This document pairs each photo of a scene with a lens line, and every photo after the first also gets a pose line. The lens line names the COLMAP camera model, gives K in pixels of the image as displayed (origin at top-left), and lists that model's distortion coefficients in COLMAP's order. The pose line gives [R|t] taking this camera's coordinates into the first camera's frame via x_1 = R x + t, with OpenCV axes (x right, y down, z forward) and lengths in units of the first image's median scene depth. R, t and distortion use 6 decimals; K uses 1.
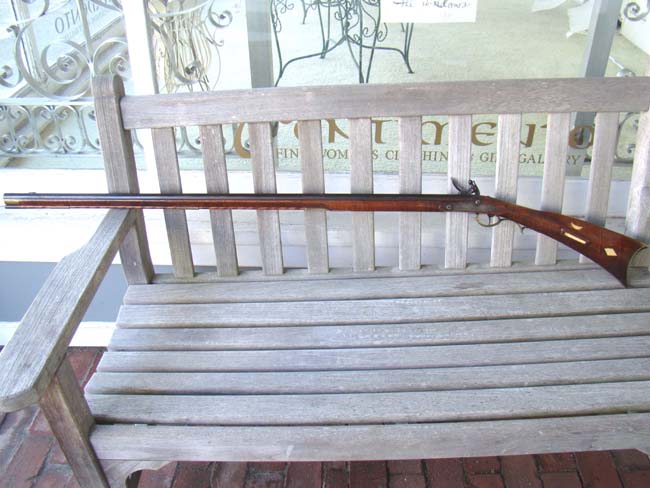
lens RADIAL K [[560.0, 0, 325.0], [0, 560.0, 244.0], [0, 0, 1]] dist [-0.193552, 0.083299]
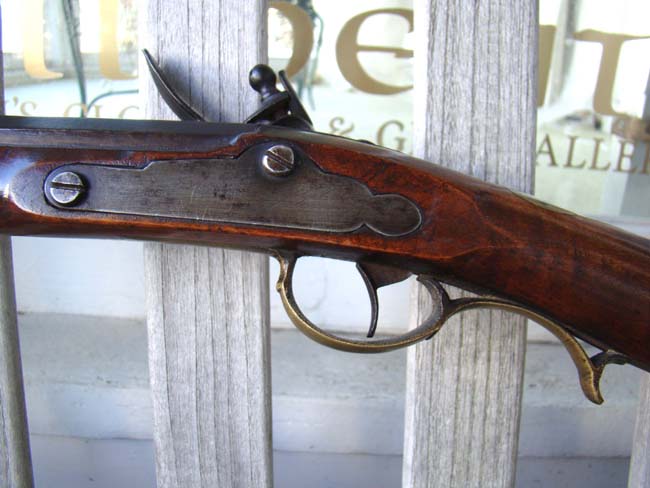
lens RADIAL K [[560.0, 0, 325.0], [0, 560.0, 244.0], [0, 0, 1]] dist [-0.193552, 0.083299]
pose [[0.995086, 0.057457, 0.080635, 0.272041], [-0.031358, 0.955359, -0.293779, -0.014755], [-0.093915, 0.289807, 0.952466, 0.852149]]
